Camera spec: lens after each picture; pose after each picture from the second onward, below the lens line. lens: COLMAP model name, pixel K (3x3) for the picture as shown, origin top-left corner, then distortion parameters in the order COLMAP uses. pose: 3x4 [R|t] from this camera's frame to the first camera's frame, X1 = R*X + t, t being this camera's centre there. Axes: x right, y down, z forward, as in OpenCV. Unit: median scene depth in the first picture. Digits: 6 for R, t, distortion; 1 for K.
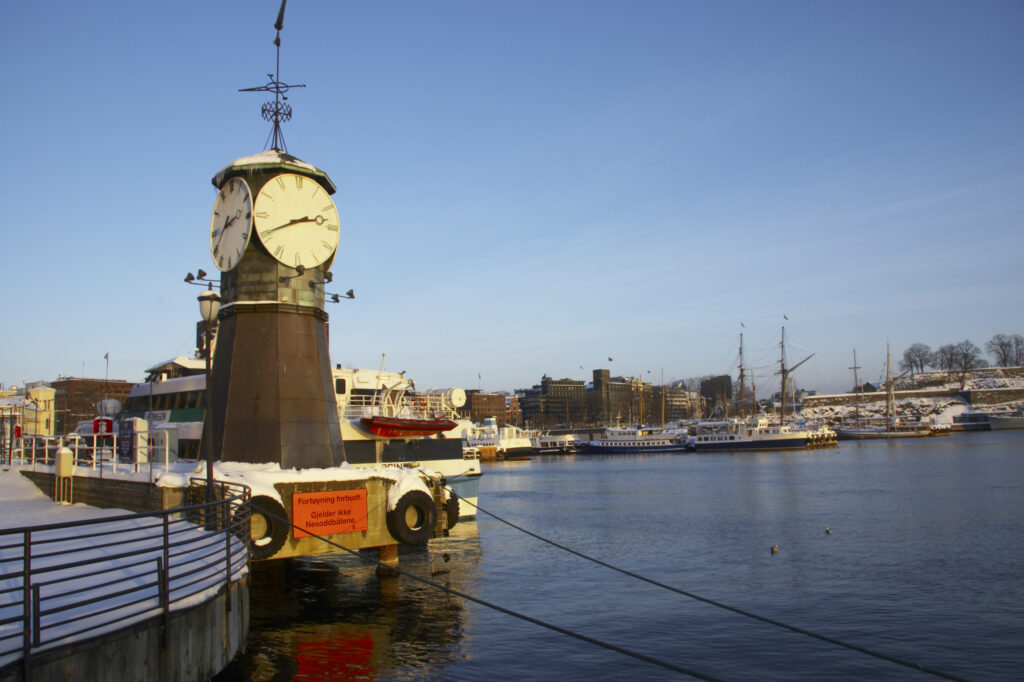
lens RADIAL K [[793.3, 0, 506.4], [0, 793.3, 353.0], [0, 0, 1]] dist [-0.162904, 0.127263]
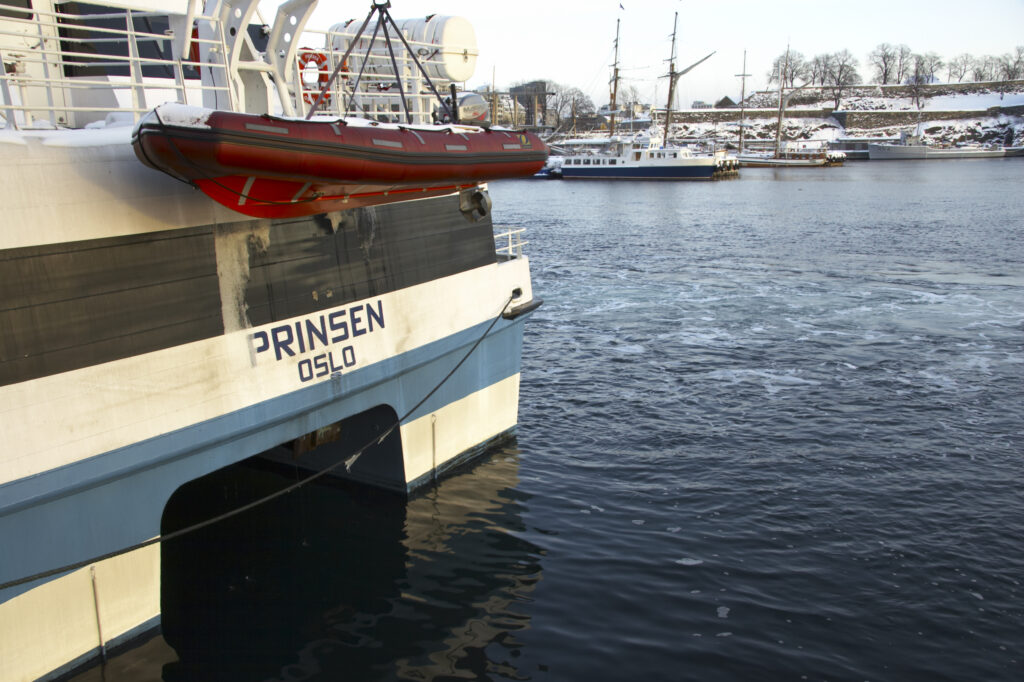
lens RADIAL K [[931.0, 0, 511.1], [0, 931.0, 368.6], [0, 0, 1]] dist [-0.173444, 0.337597]
pose [[0.968212, -0.041882, 0.246600, -0.014009], [-0.041903, 0.944790, 0.324985, 0.005801], [-0.246597, -0.324987, 0.913002, 0.069161]]
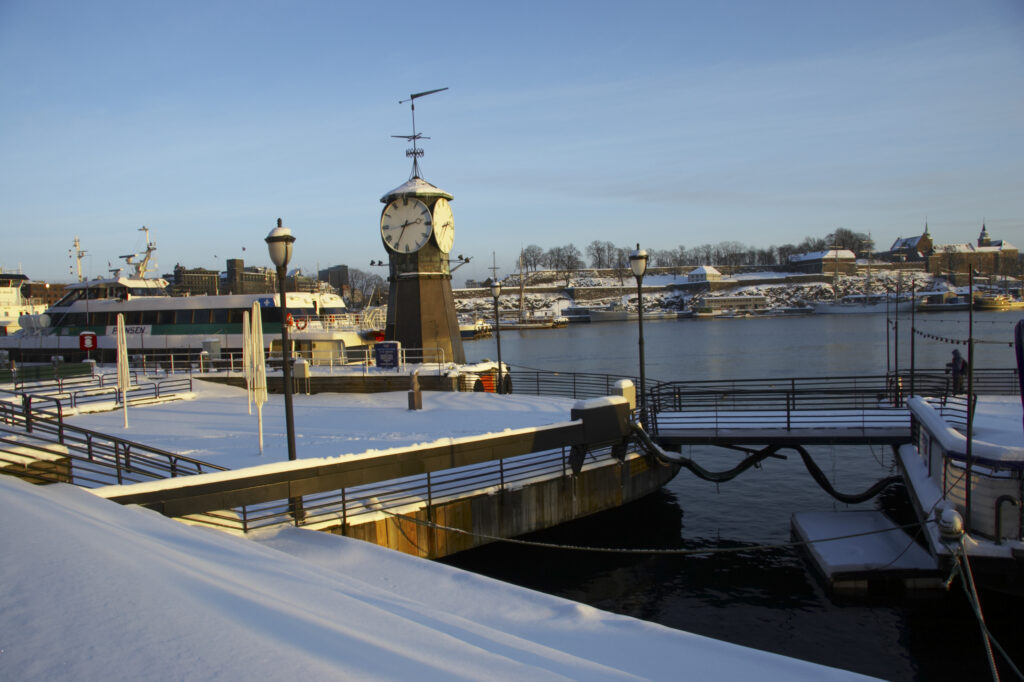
lens RADIAL K [[793.3, 0, 506.4], [0, 793.3, 353.0], [0, 0, 1]] dist [-0.162904, 0.127263]
pose [[0.883996, -0.024245, 0.466865, -0.055362], [-0.042098, 0.990469, 0.131147, -0.007061], [-0.465594, -0.135588, 0.874550, -0.036797]]
